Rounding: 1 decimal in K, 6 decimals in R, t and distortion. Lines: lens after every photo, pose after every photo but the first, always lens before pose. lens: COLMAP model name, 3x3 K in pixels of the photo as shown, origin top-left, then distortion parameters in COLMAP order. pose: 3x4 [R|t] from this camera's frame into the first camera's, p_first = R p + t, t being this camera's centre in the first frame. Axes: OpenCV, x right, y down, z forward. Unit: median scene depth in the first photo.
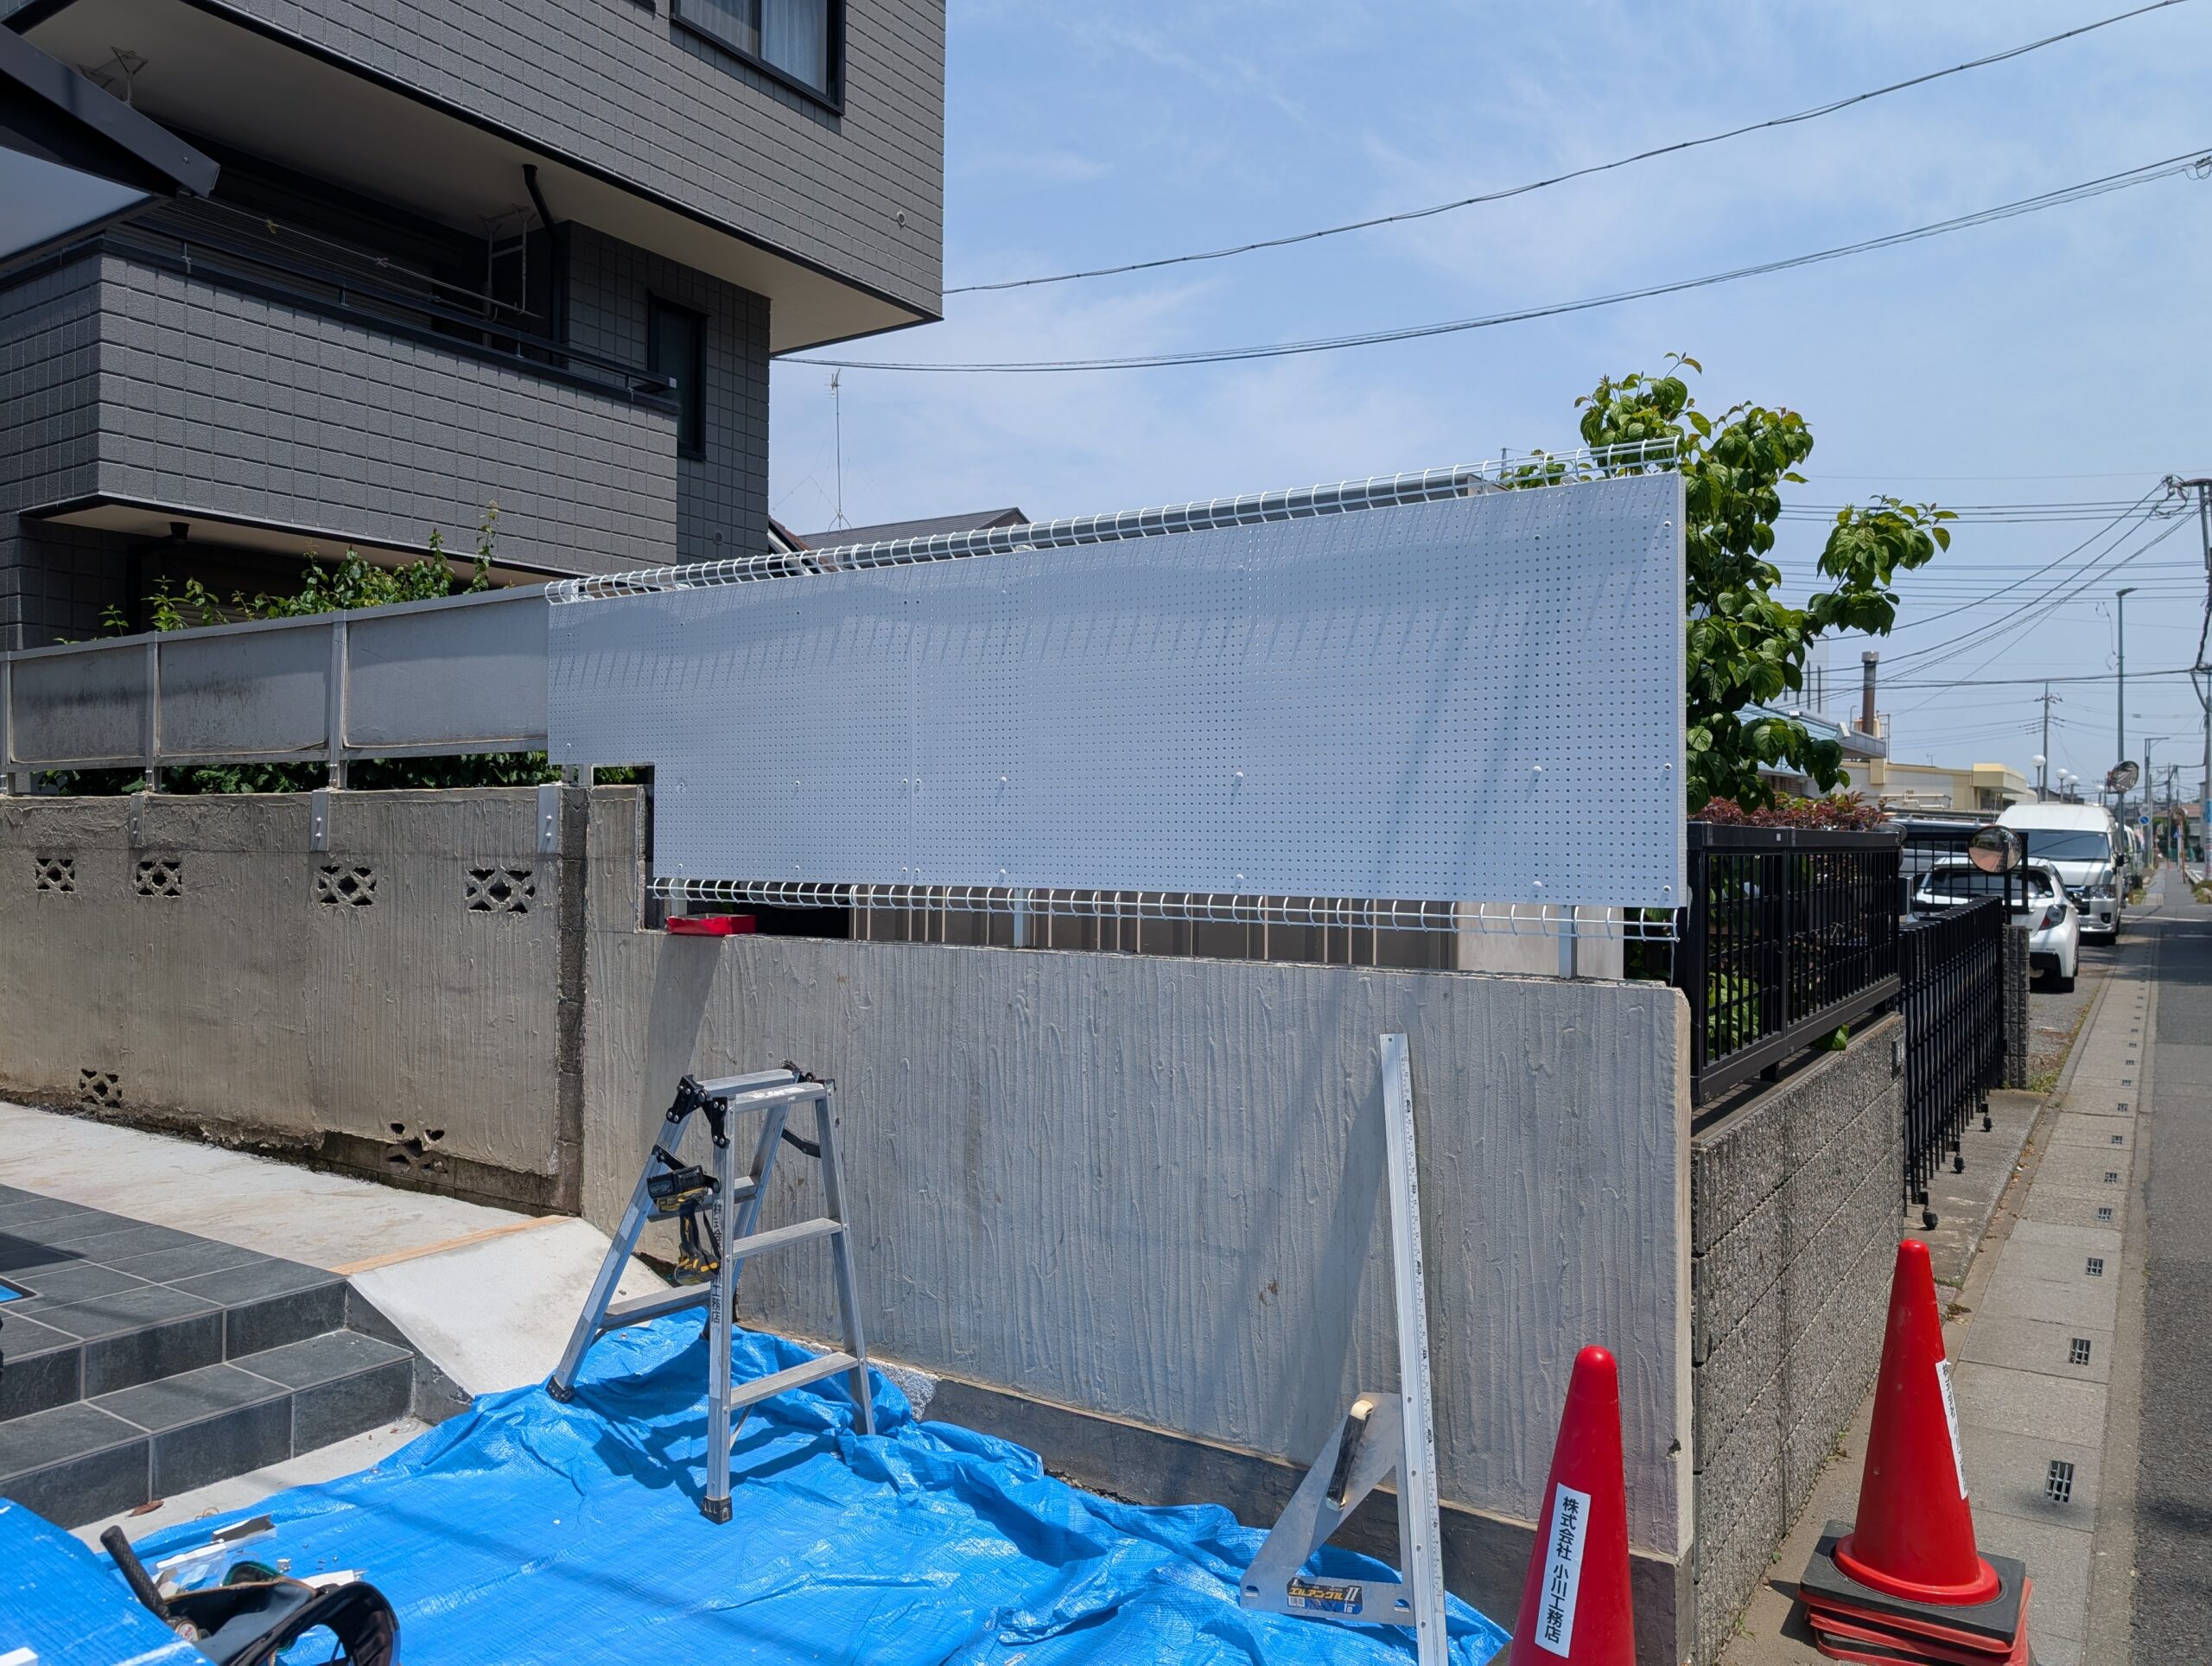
lens RADIAL K [[1586.4, 0, 1098.3], [0, 1586.4, 807.9], [0, 0, 1]] dist [0.013031, -0.008707]
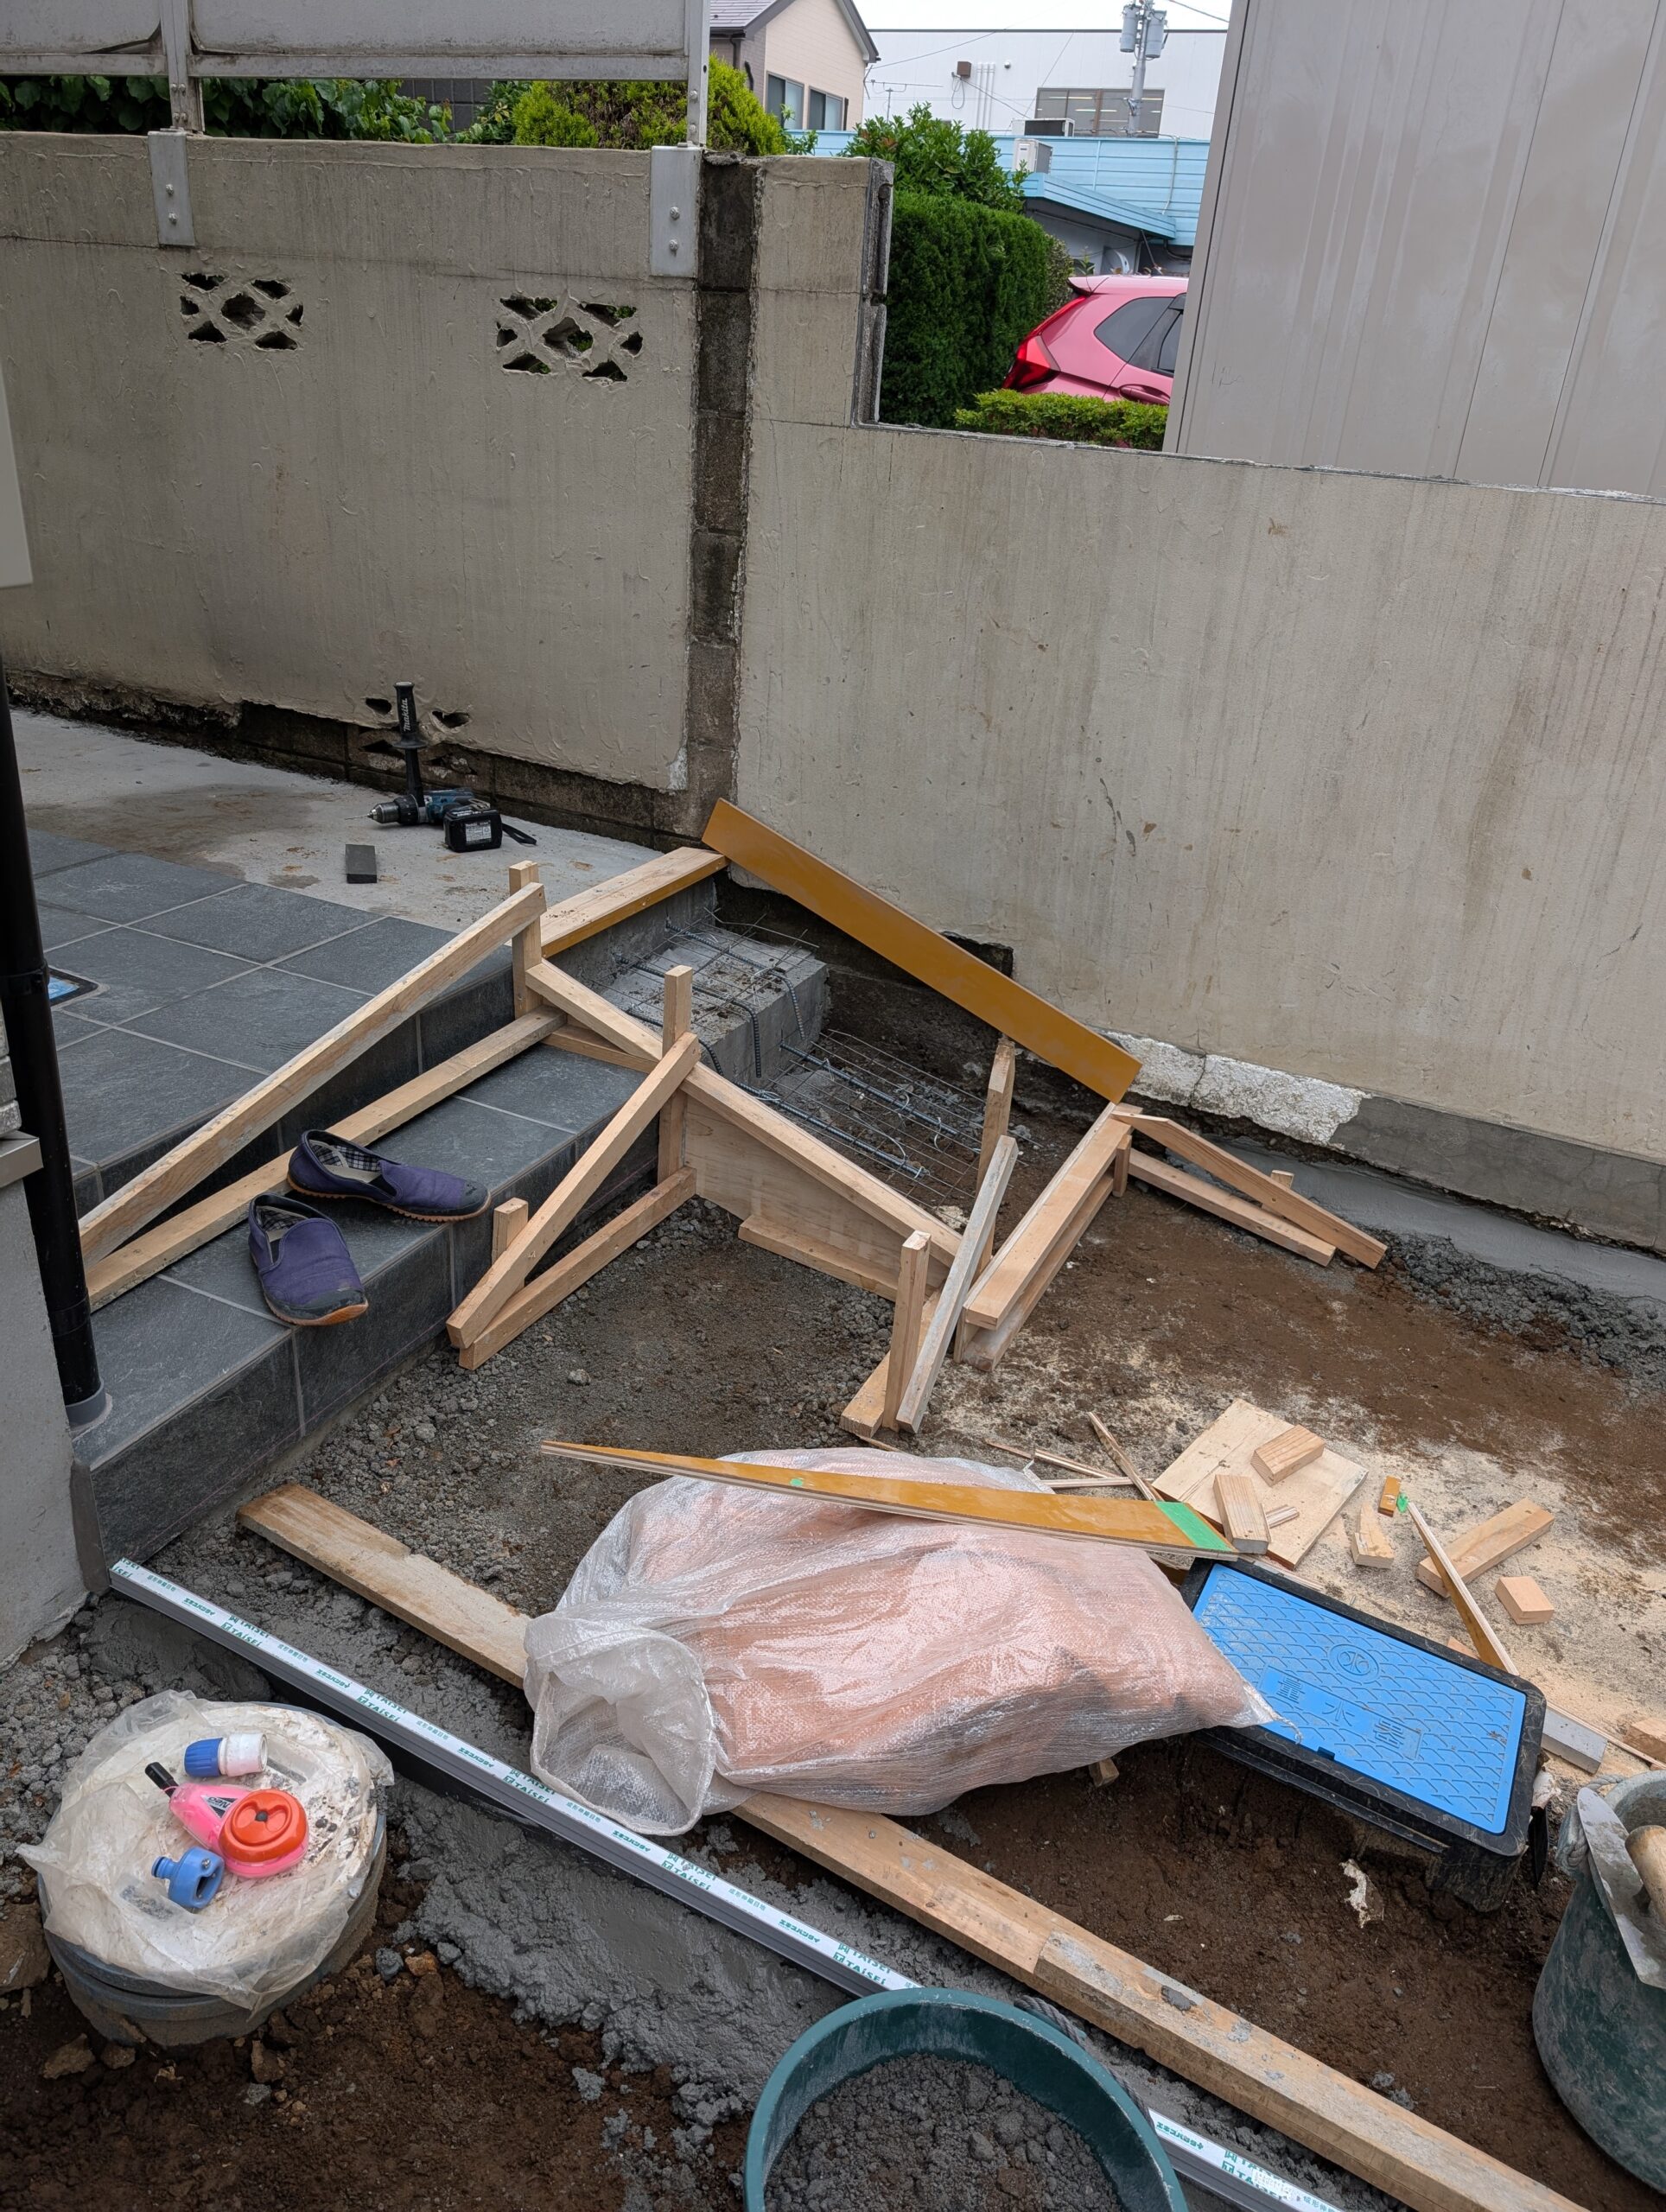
lens RADIAL K [[1586.4, 0, 837.1], [0, 1586.4, 1112.8], [0, 0, 1]] dist [0.013031, -0.008707]
pose [[0.987825, -0.004376, 0.155506, -0.285516], [-0.067335, 0.889091, 0.452751, 0.024927], [-0.140240, -0.457710, 0.877972, 0.224172]]
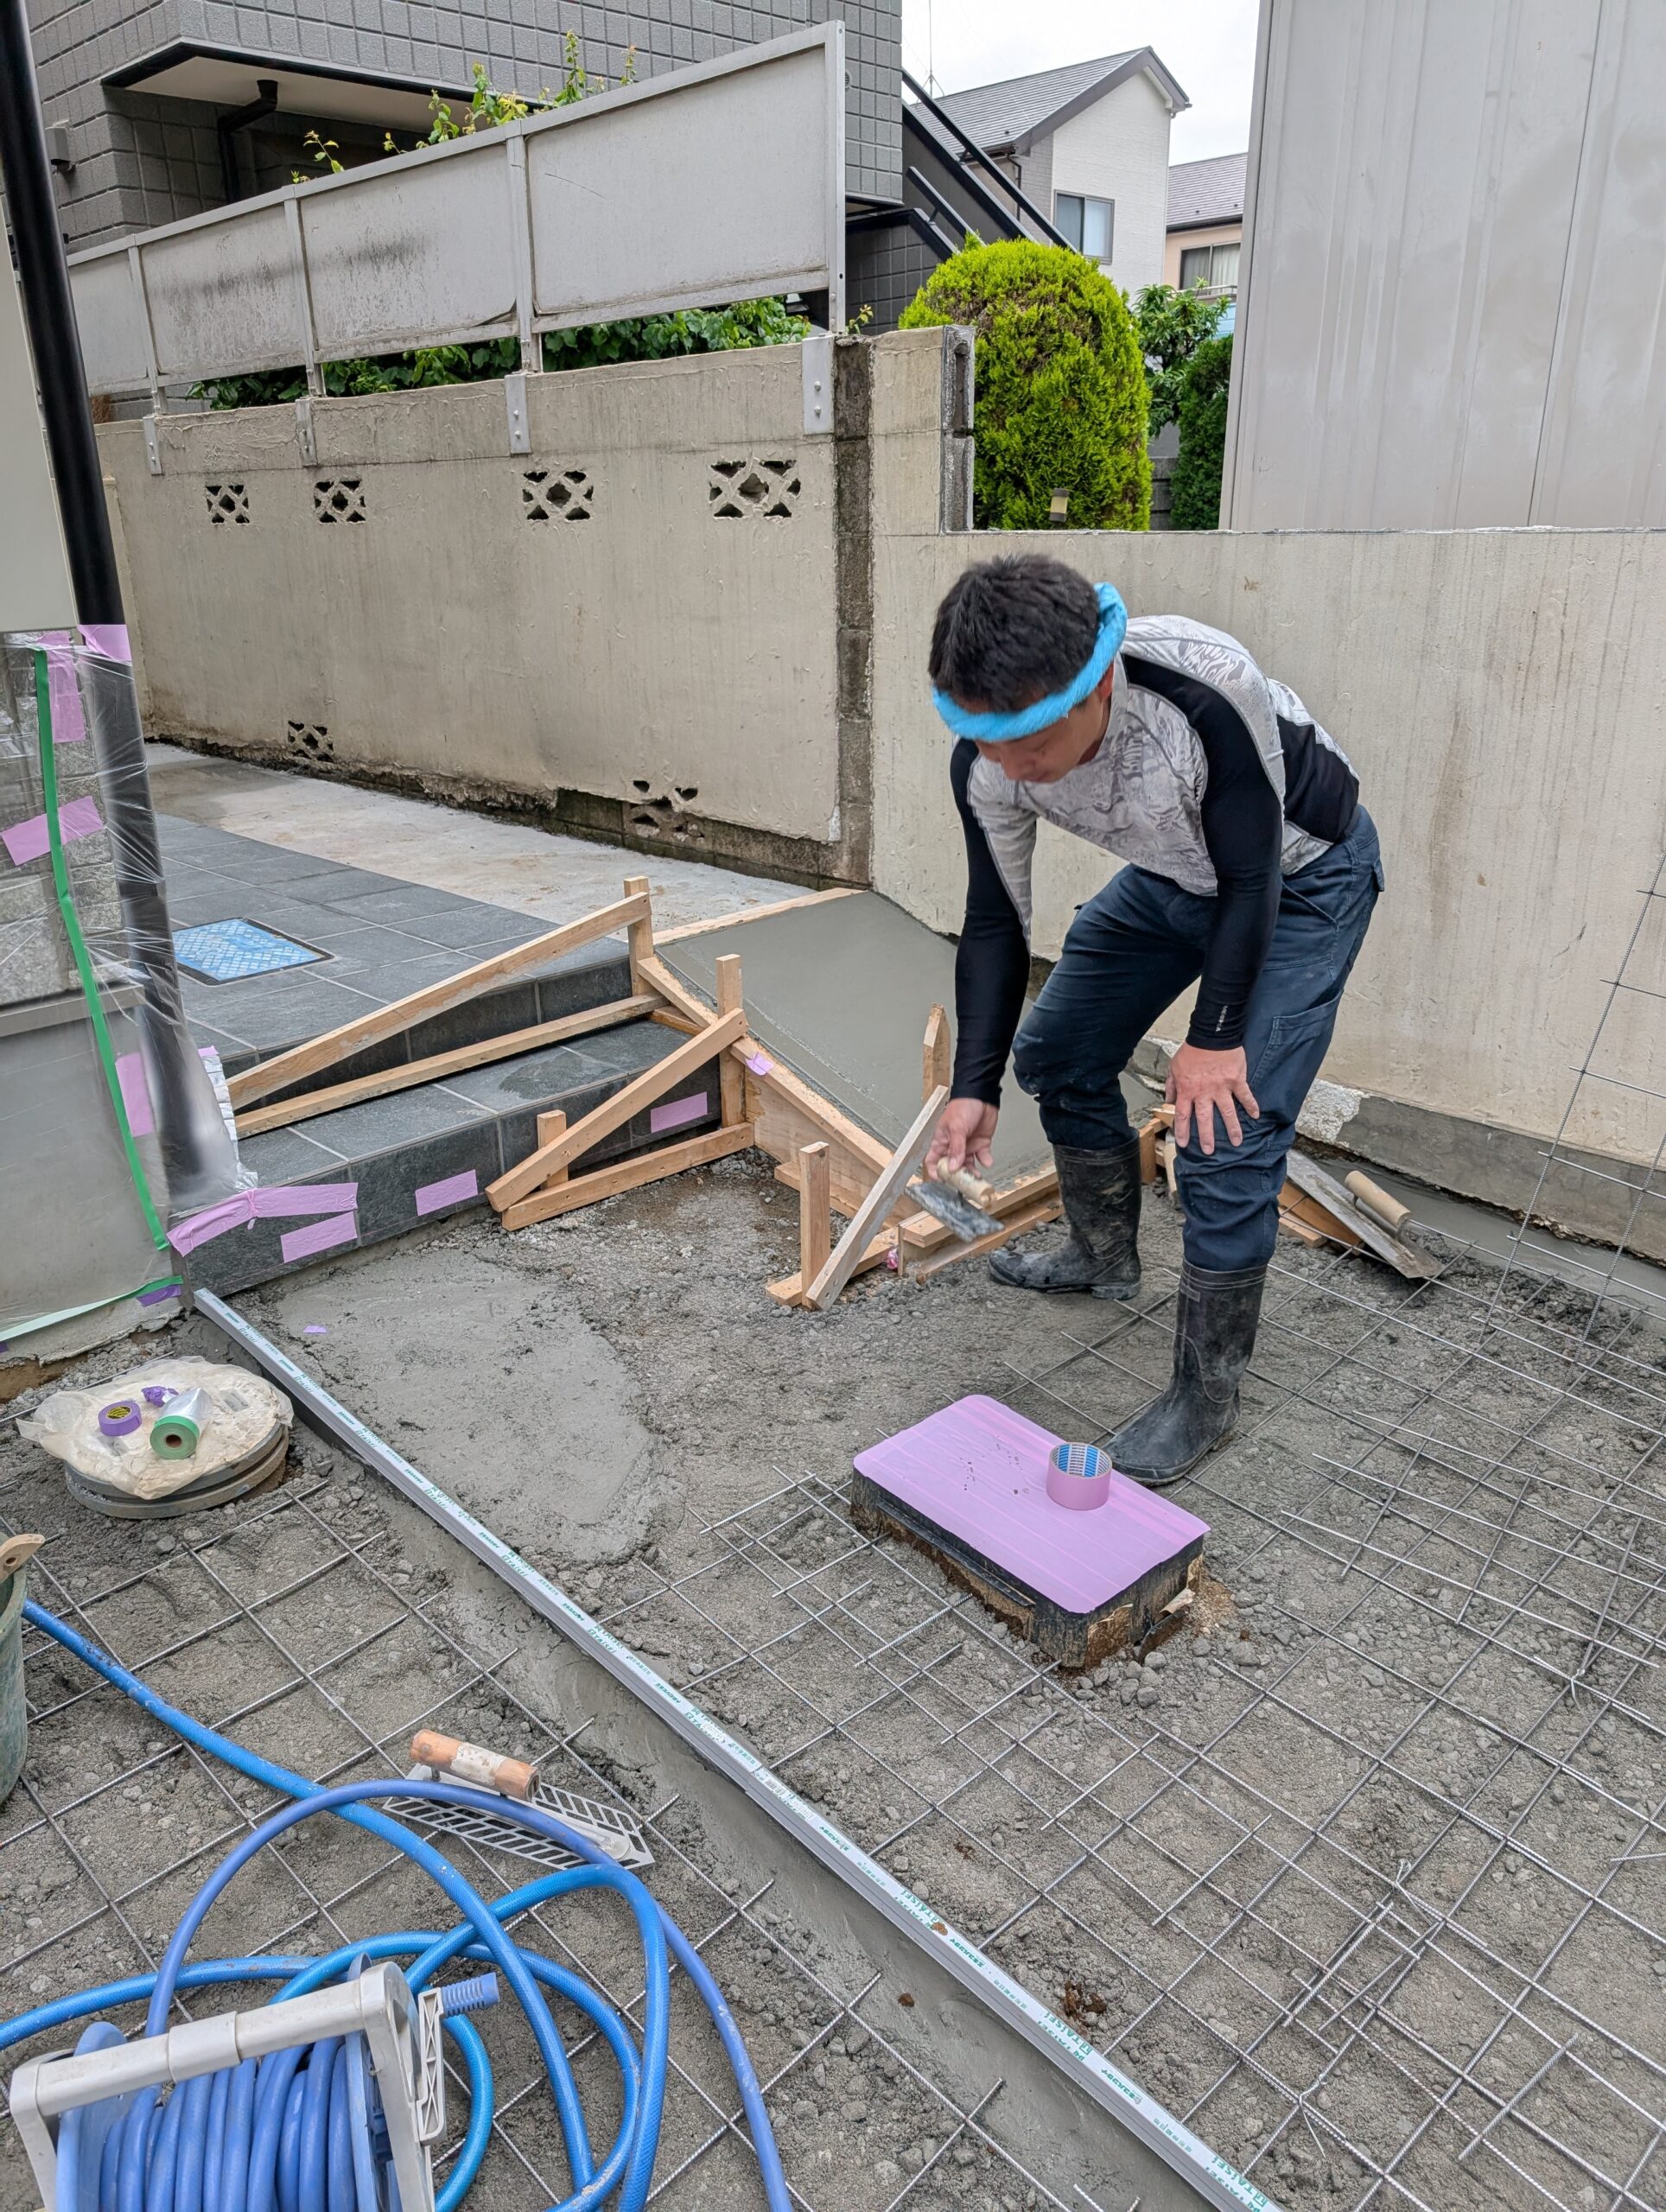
lens RADIAL K [[1586.4, 0, 806.2], [0, 1586.4, 1105.0], [0, 0, 1]] dist [0.013031, -0.008707]
pose [[0.976643, 0.053786, -0.208028, -0.127970], [0.027732, 0.928513, 0.370262, 0.034163], [0.213072, -0.367382, 0.905335, 0.124591]]
